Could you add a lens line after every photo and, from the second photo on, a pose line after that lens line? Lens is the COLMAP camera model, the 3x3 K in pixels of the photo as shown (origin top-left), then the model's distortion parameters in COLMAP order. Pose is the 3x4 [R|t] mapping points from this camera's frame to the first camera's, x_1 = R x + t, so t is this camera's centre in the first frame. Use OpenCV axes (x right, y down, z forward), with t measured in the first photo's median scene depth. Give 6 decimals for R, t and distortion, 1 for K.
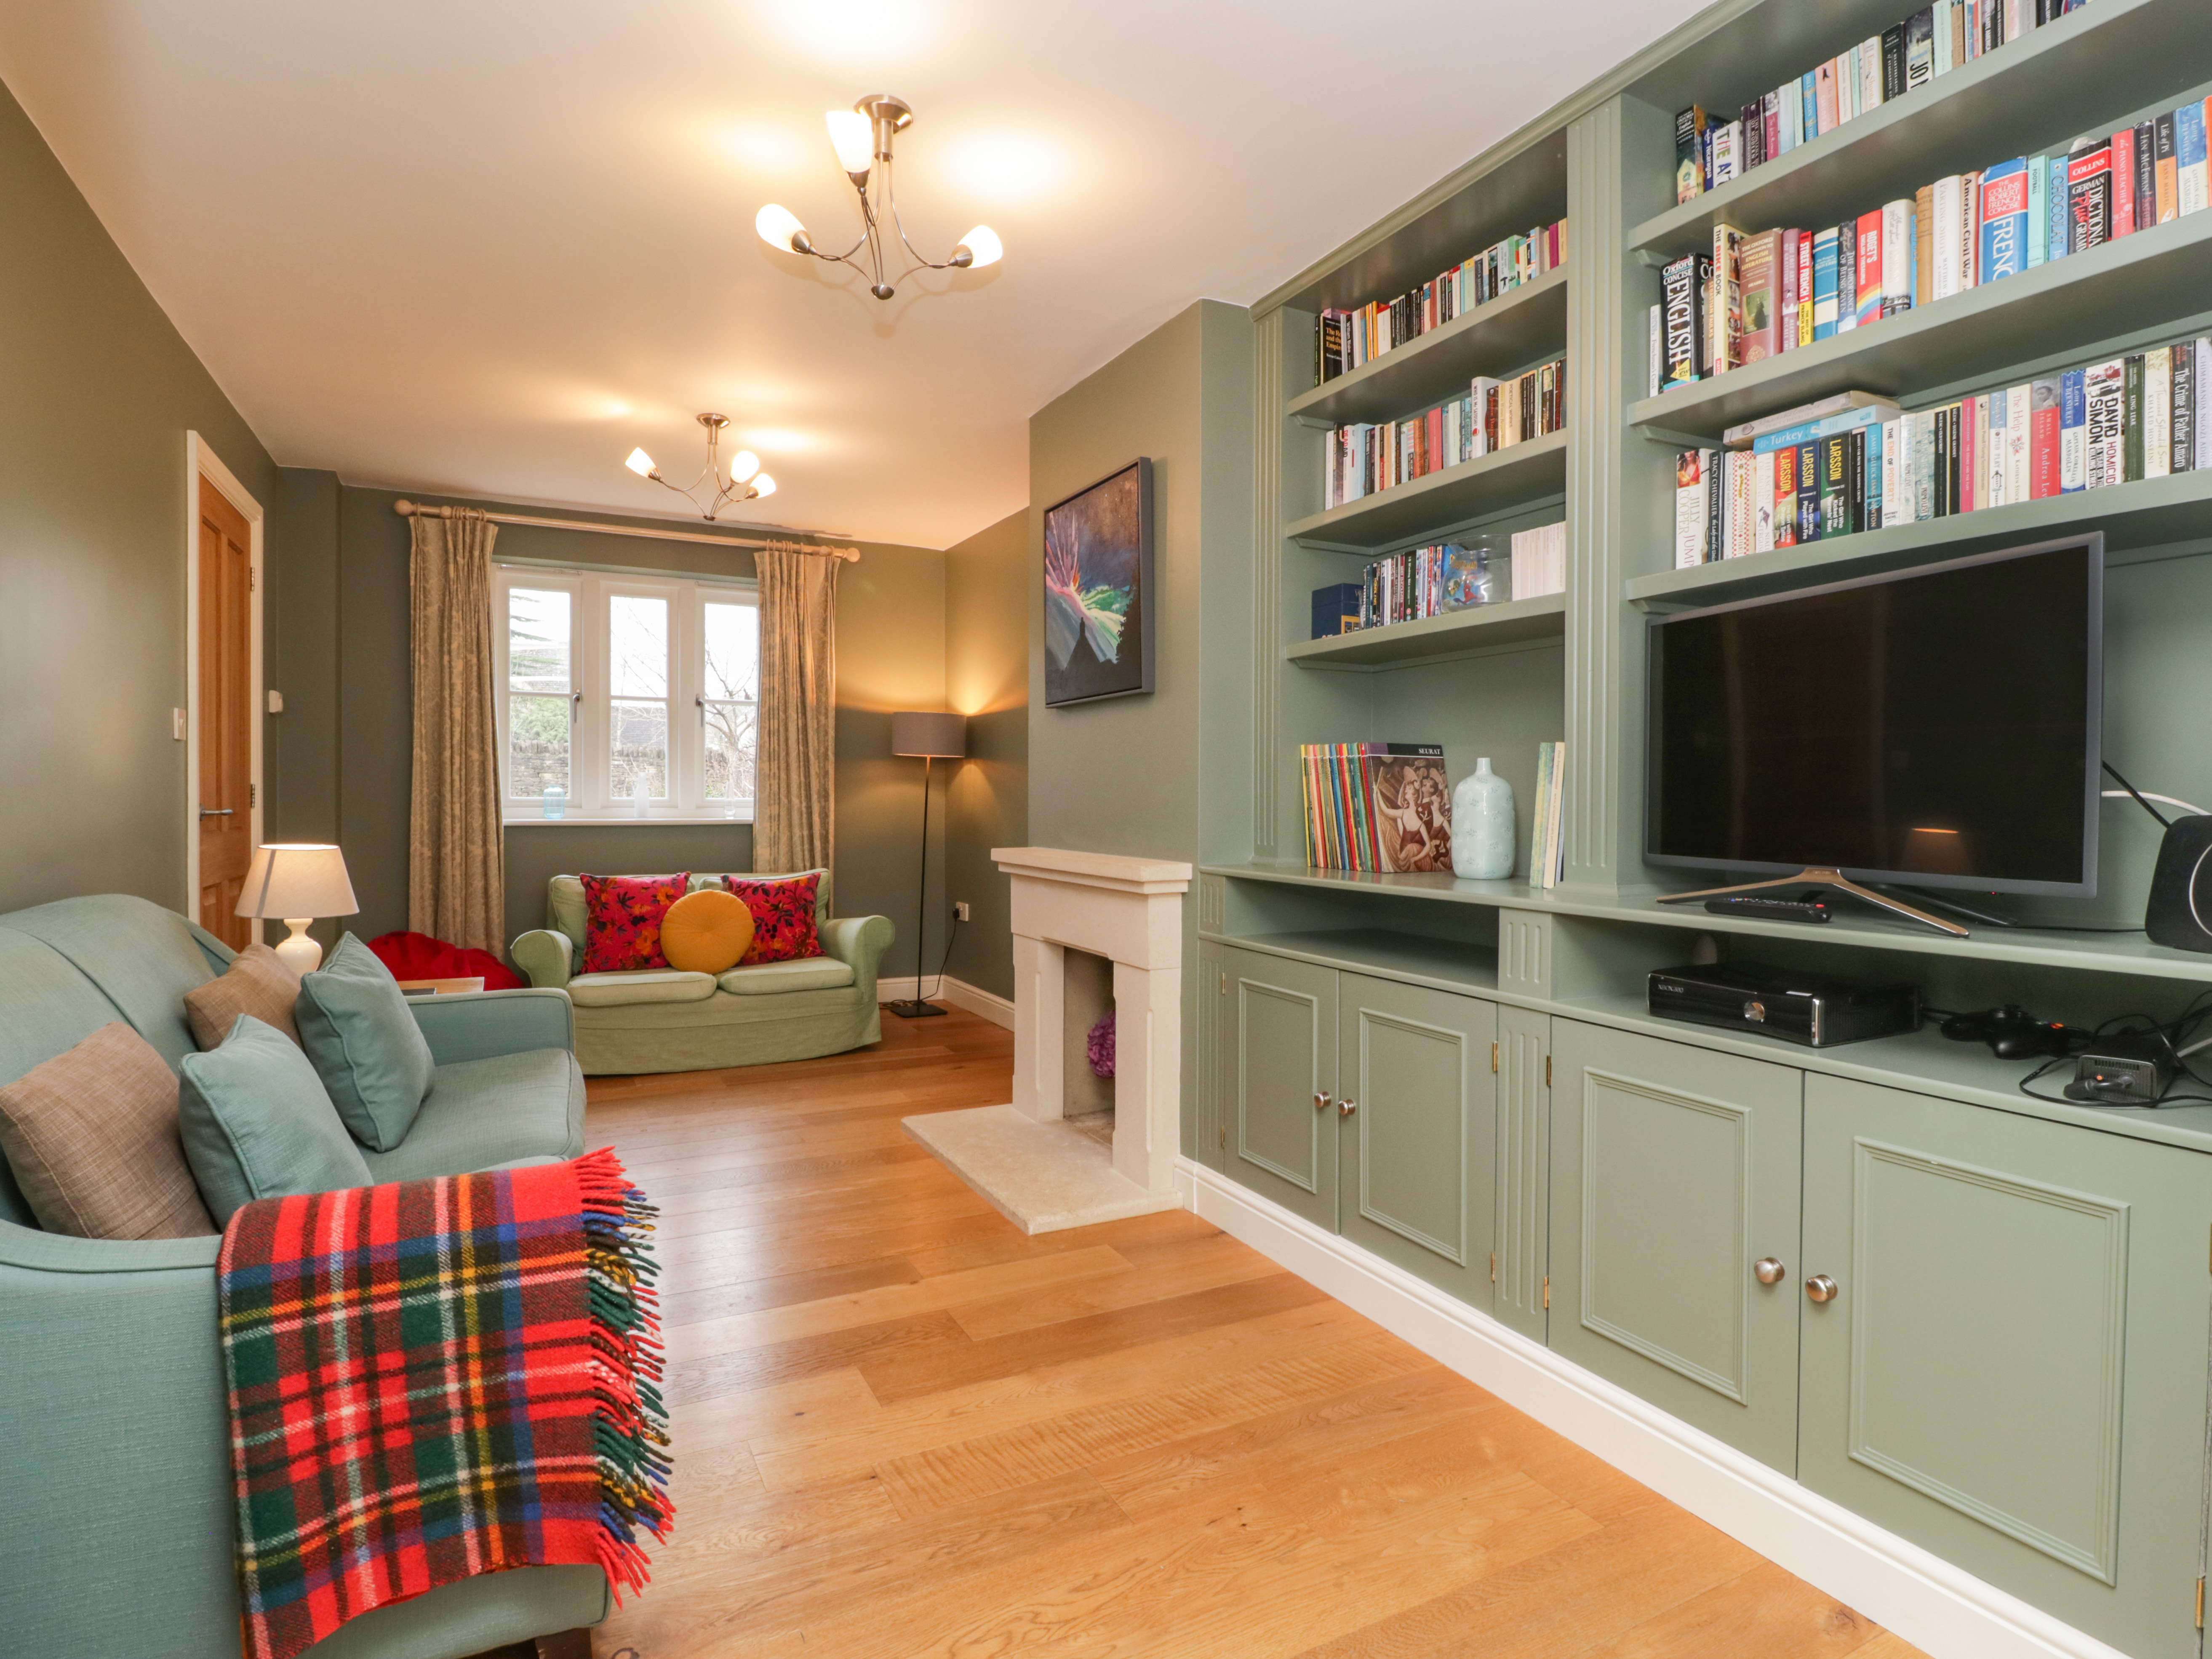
lens RADIAL K [[1153.6, 0, 1107.8], [0, 1153.6, 815.1], [0, 0, 1]] dist [-0.004727, -0.002018]
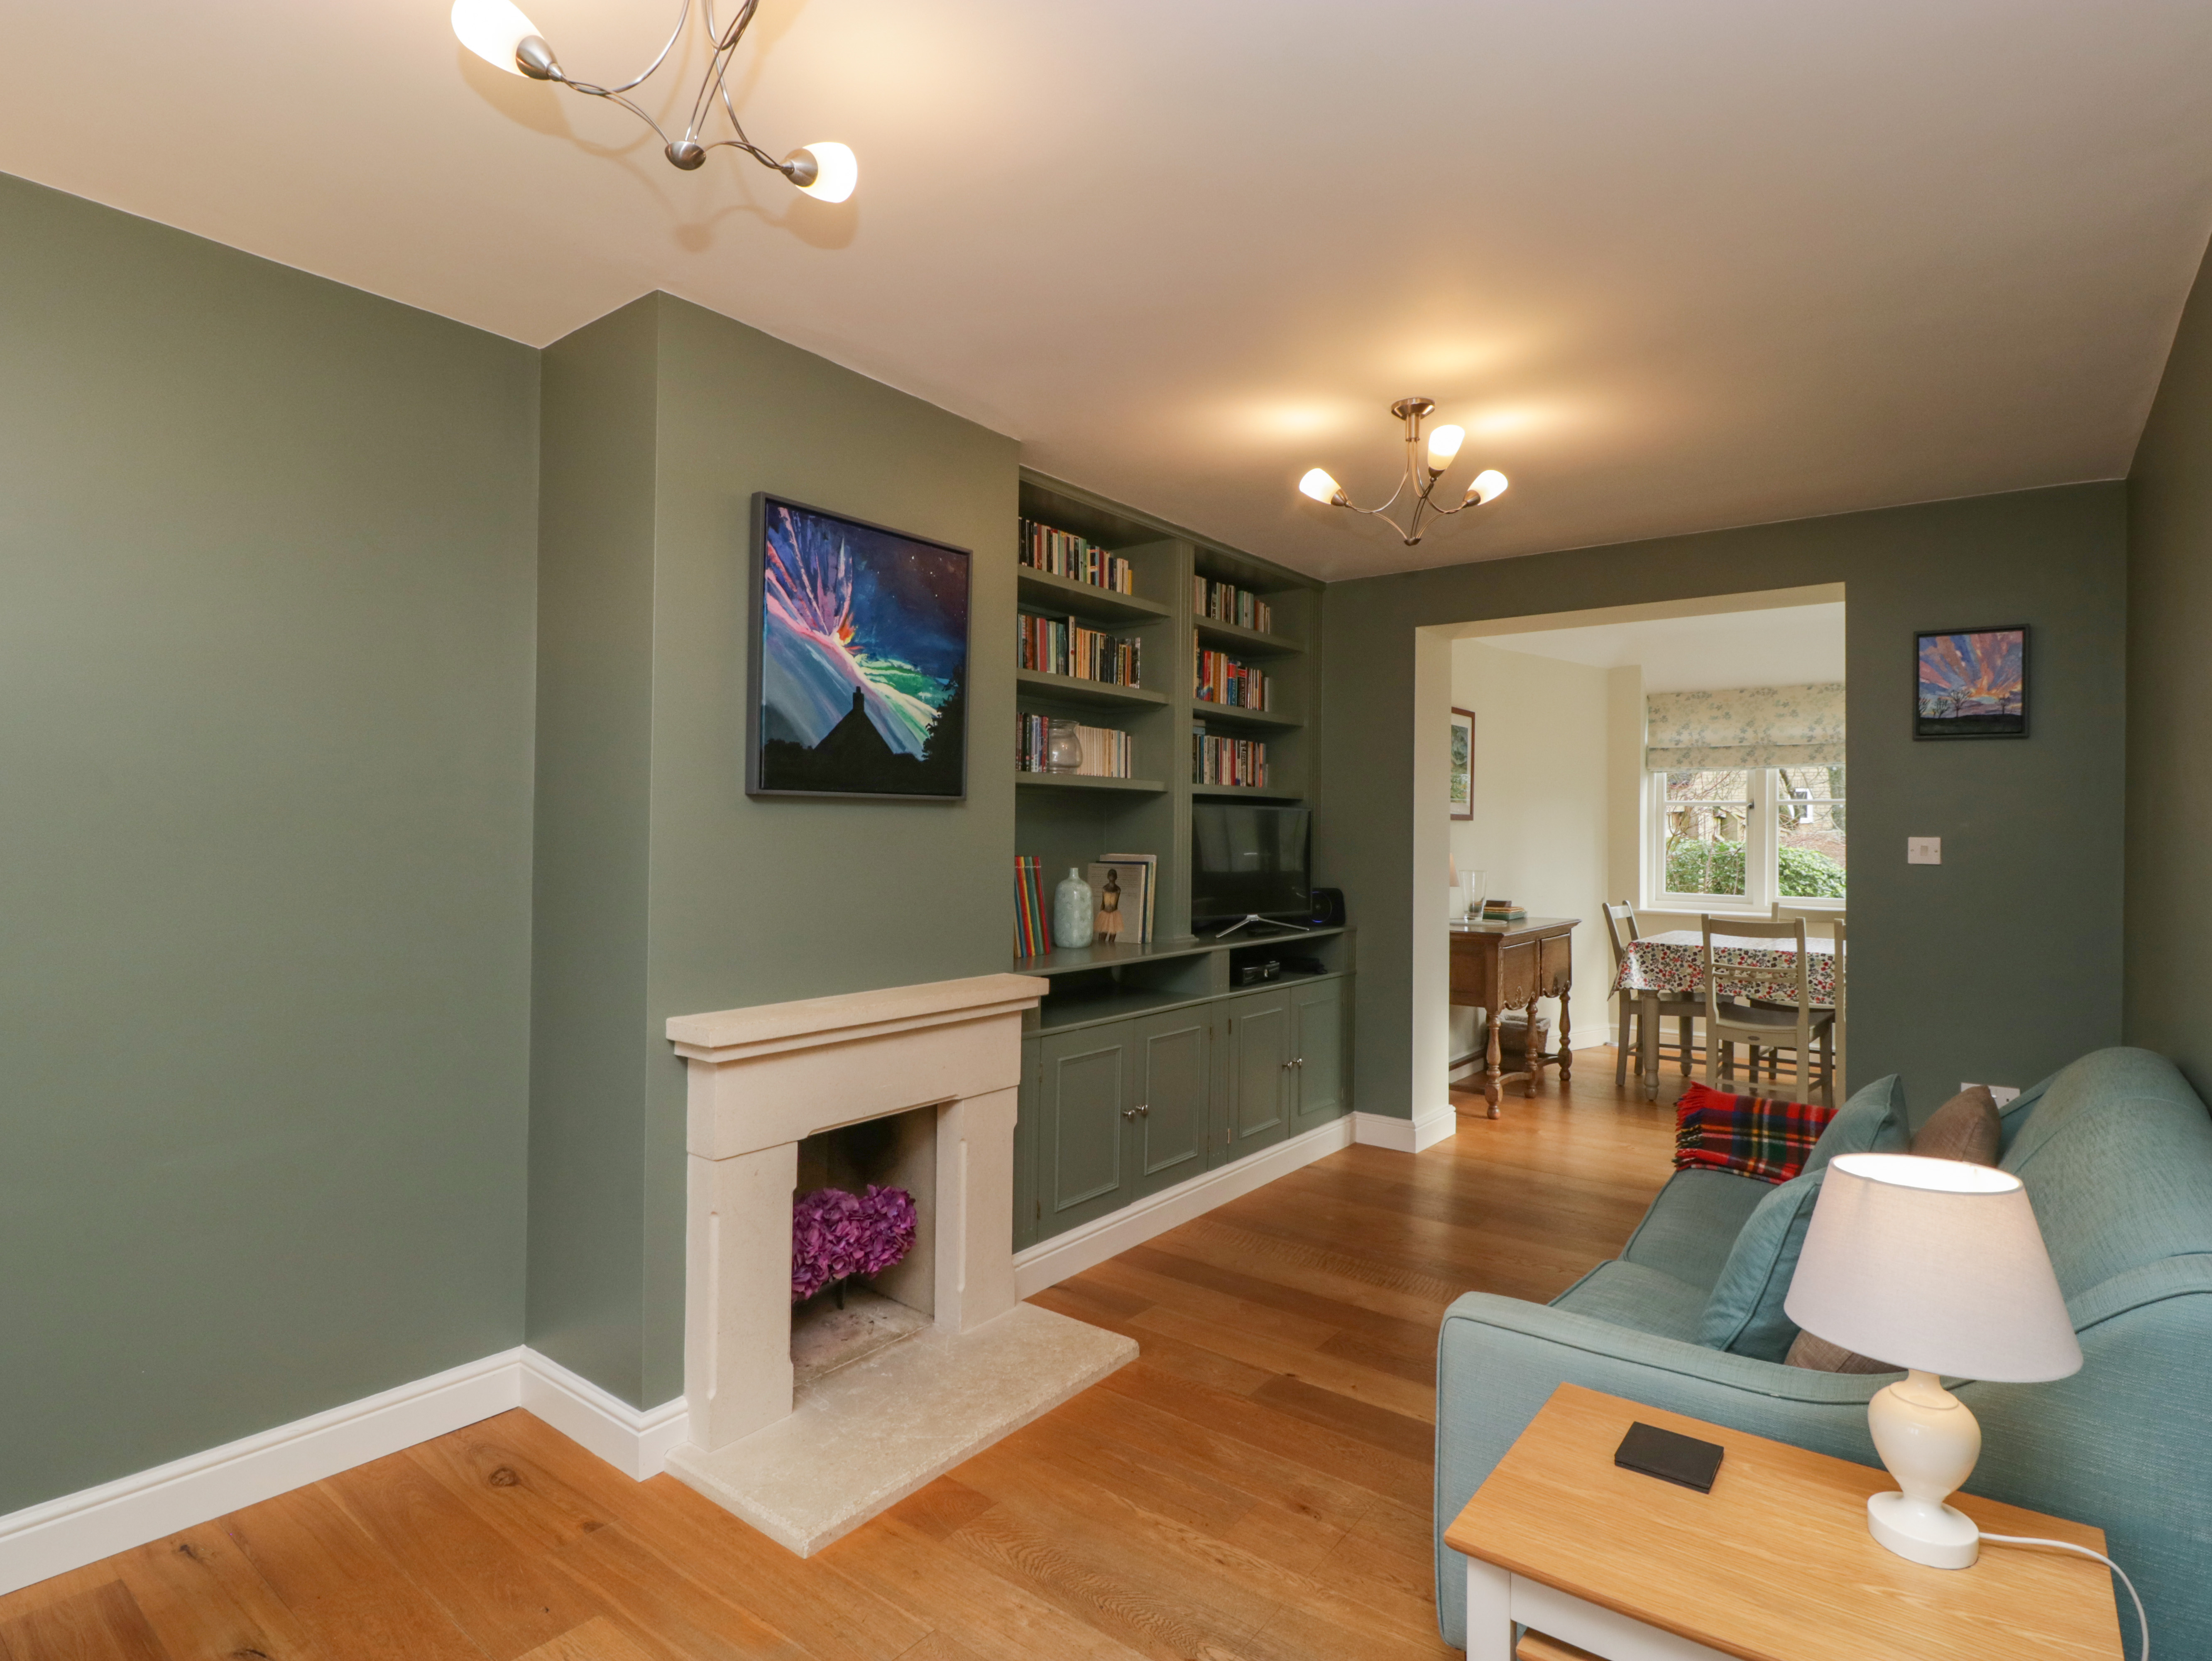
lens RADIAL K [[1153.7, 0, 1107.8], [0, 1153.7, 816.1], [0, 0, 1]] dist [-0.004727, -0.002018]
pose [[-0.428331, 0.003522, 0.903615, -0.585036], [0.001571, 0.999994, -0.003153, -0.061964], [-0.903620, 0.000069, -0.428334, 0.879735]]
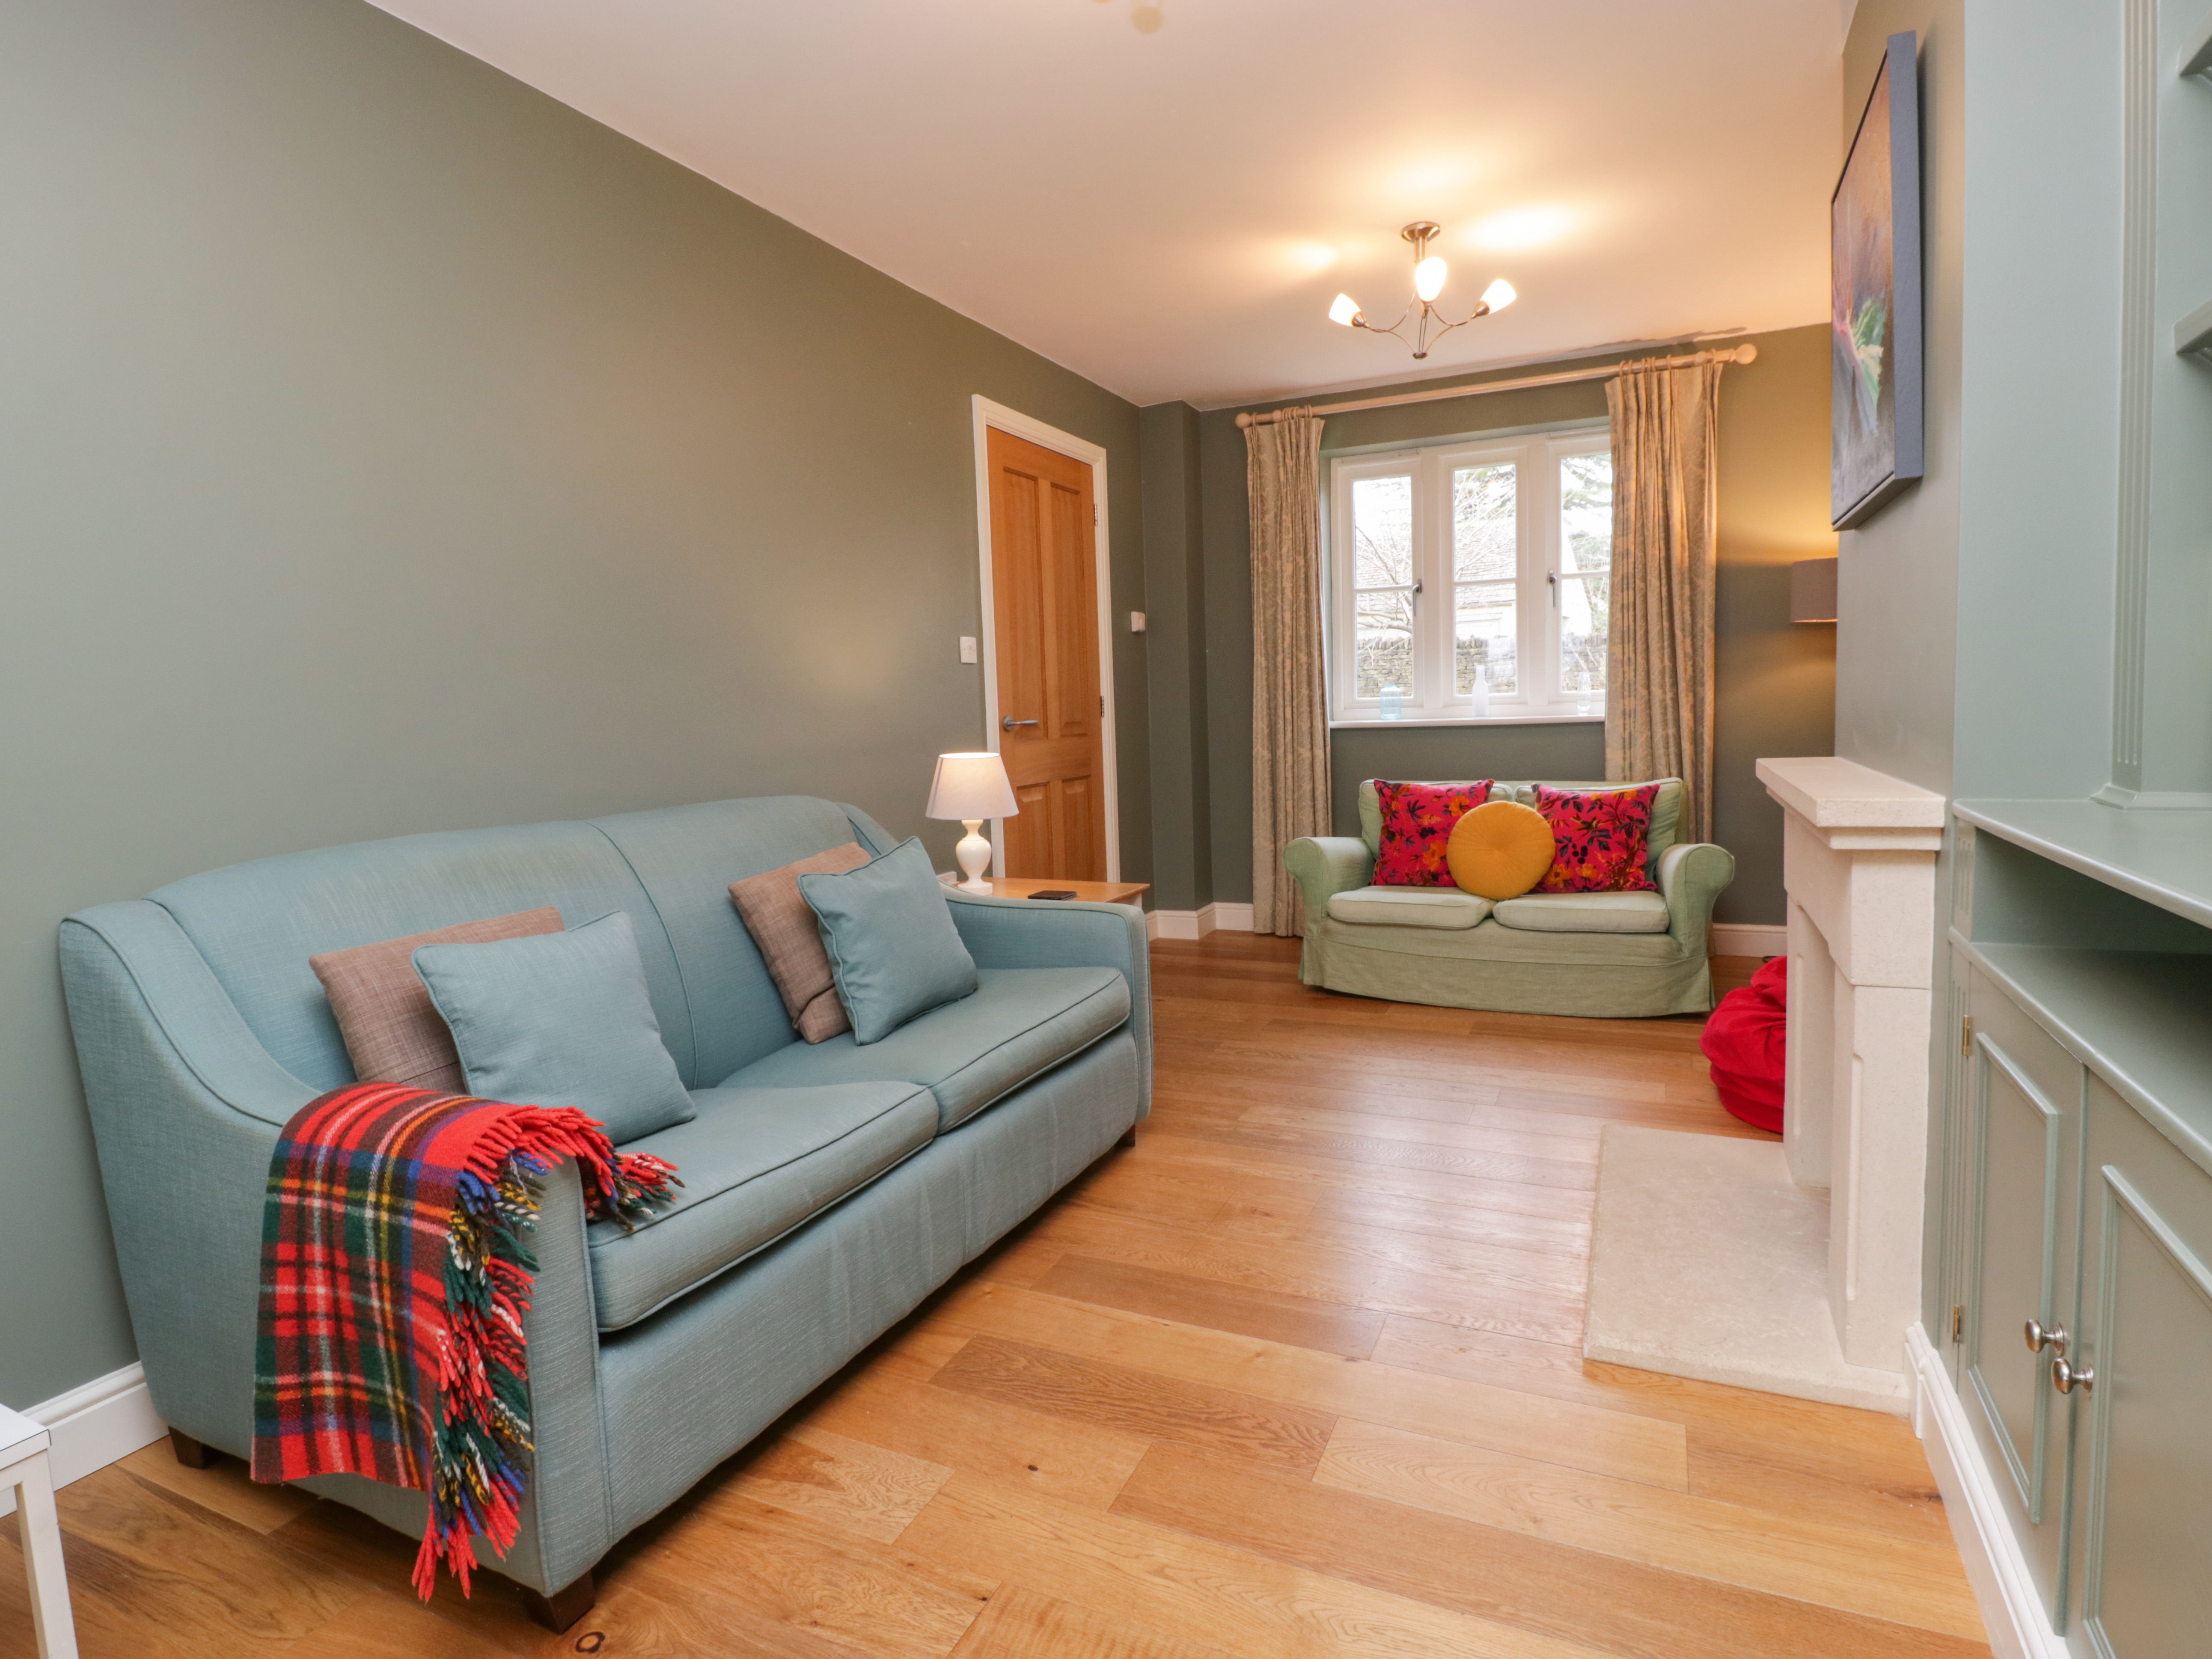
lens RADIAL K [[1182.5, 0, 1112.7], [0, 1182.5, 809.6], [0, 0, 1]] dist [-0.001179, -0.006659]
pose [[0.610927, 0.043320, -0.790501, 0.172180], [0.025032, 0.996946, 0.073980, -0.000898], [0.791291, -0.064984, 0.607977, 0.242457]]
